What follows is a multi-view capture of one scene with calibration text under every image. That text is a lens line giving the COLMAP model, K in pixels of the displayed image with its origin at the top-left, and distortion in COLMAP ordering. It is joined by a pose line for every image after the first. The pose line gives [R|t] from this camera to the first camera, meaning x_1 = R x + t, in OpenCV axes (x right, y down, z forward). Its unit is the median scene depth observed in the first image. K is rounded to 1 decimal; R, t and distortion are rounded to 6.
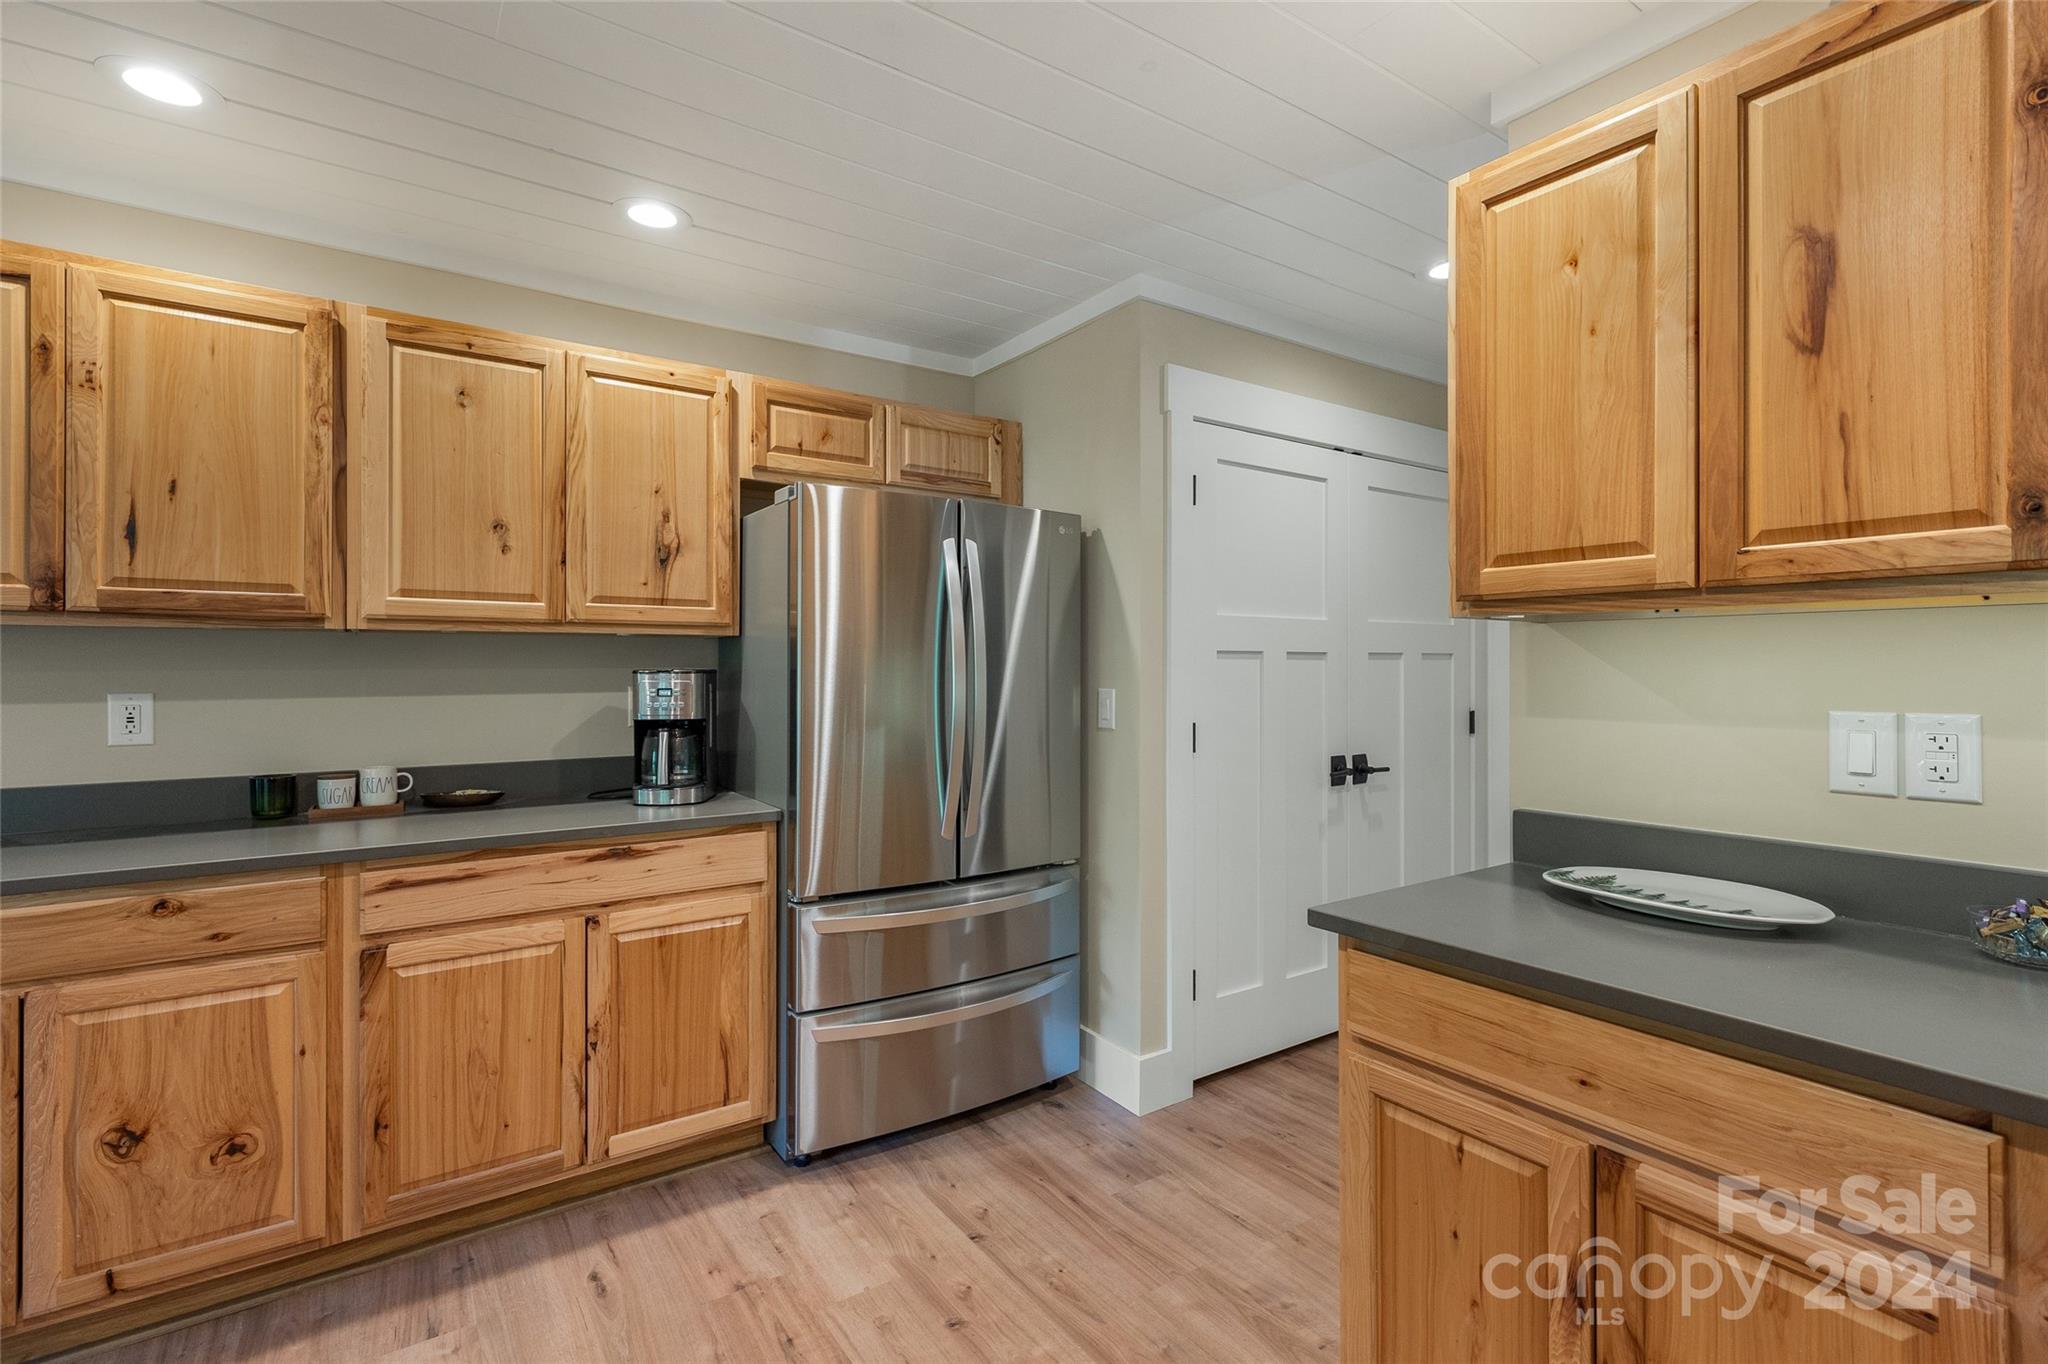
lens RADIAL K [[946.5, 0, 1089.7], [0, 946.5, 664.3], [0, 0, 1]] dist [0.007436, -0.001279]
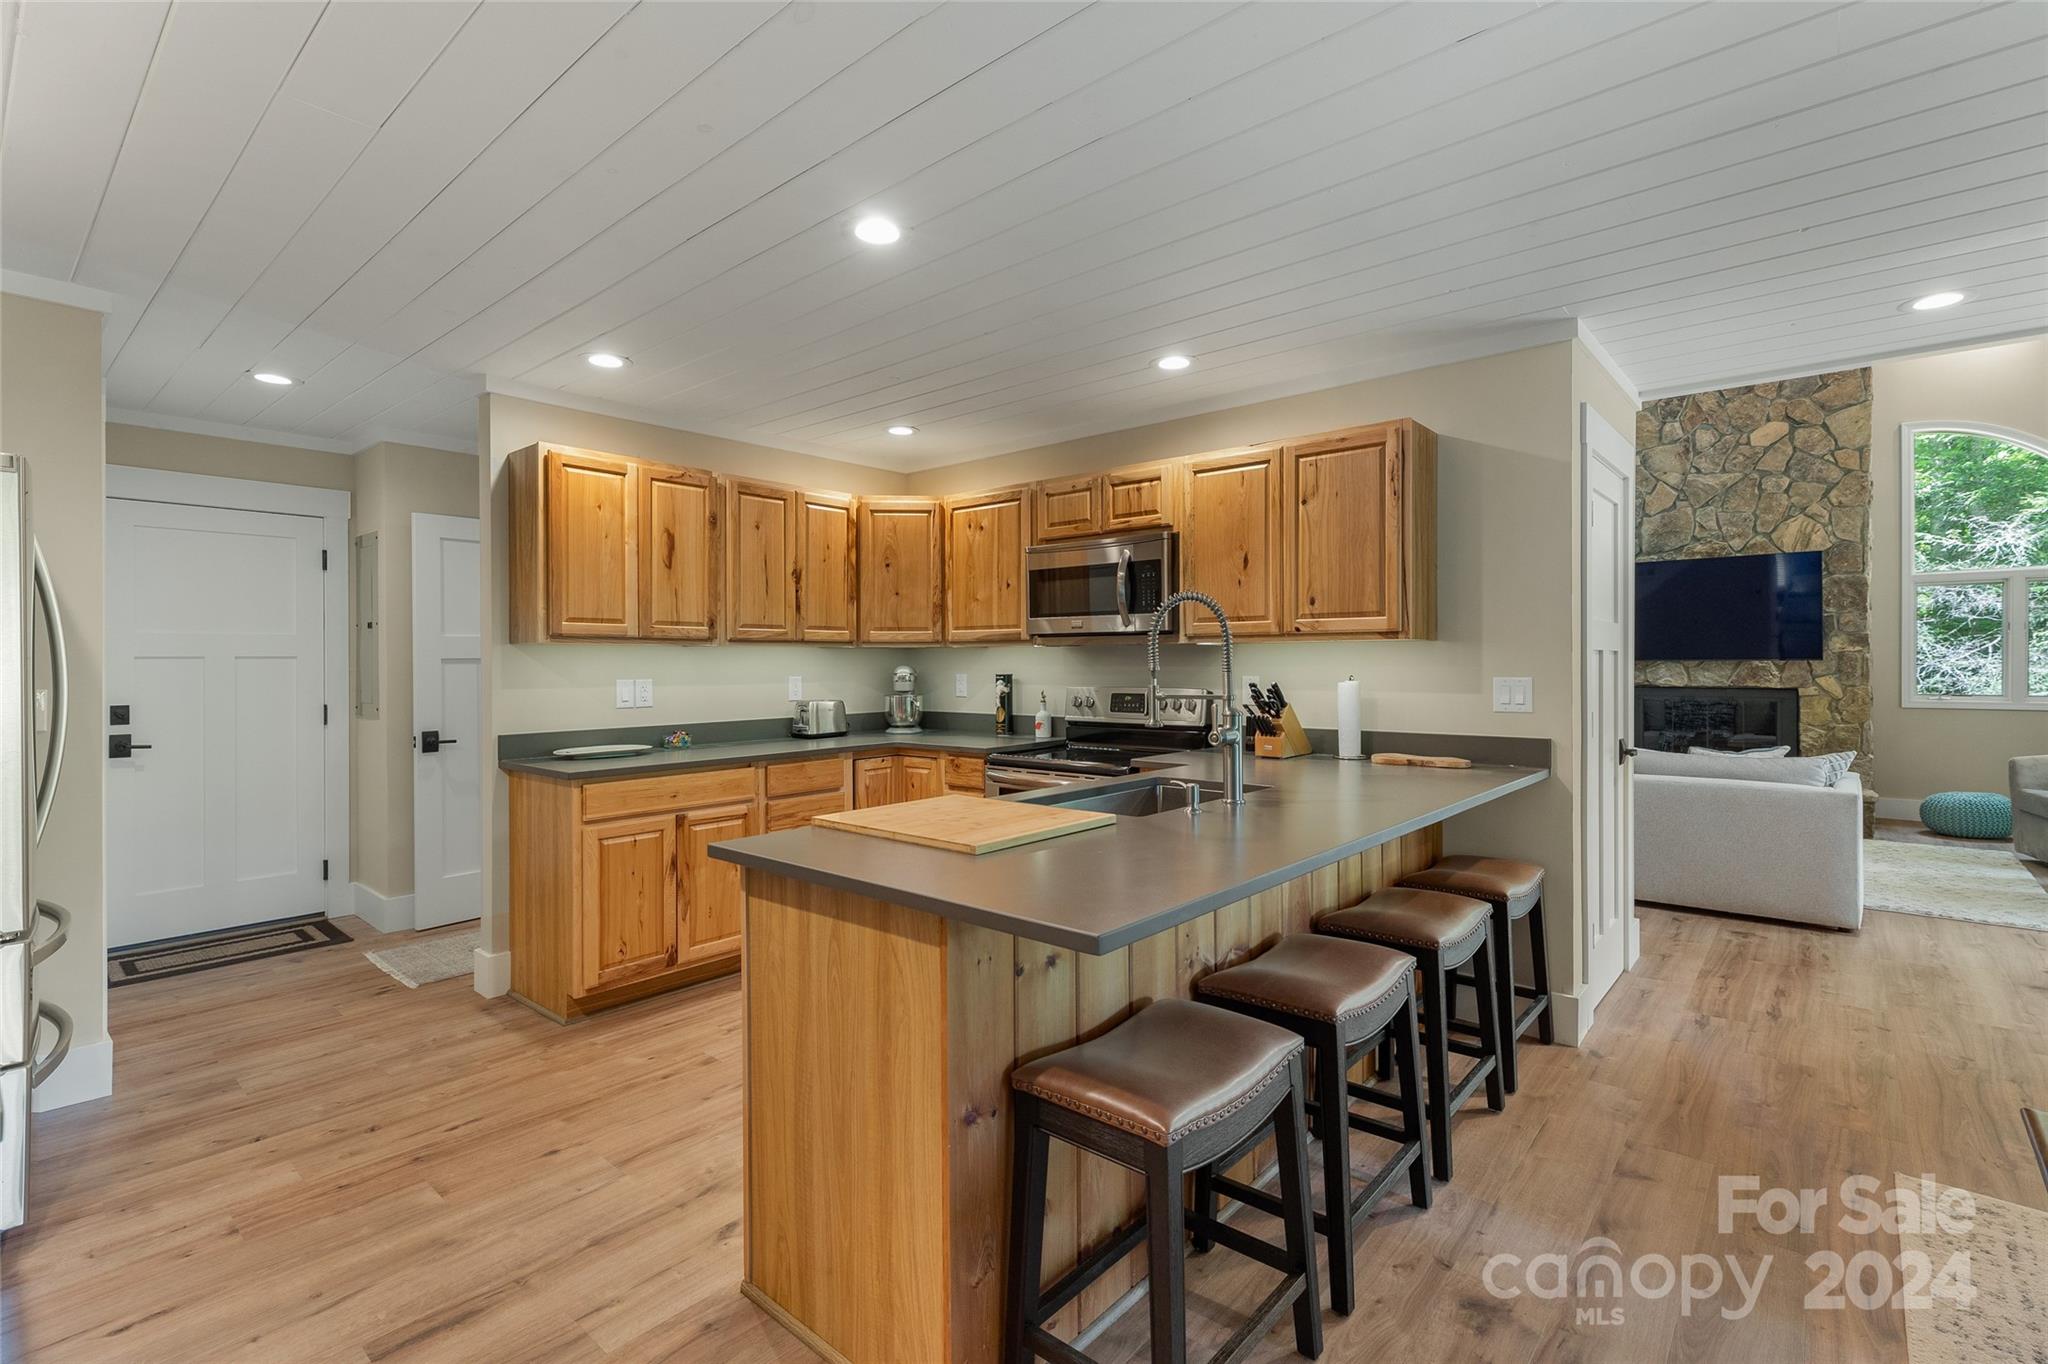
lens RADIAL K [[946.5, 0, 968.5], [0, 946.5, 683.3], [0, 0, 1]] dist [0.007436, -0.001279]
pose [[-0.205279, -0.012762, 0.978620, -1.374753], [0.001309, 0.999911, 0.013314, 0.013508], [-0.978703, 0.004014, -0.205244, 0.342781]]
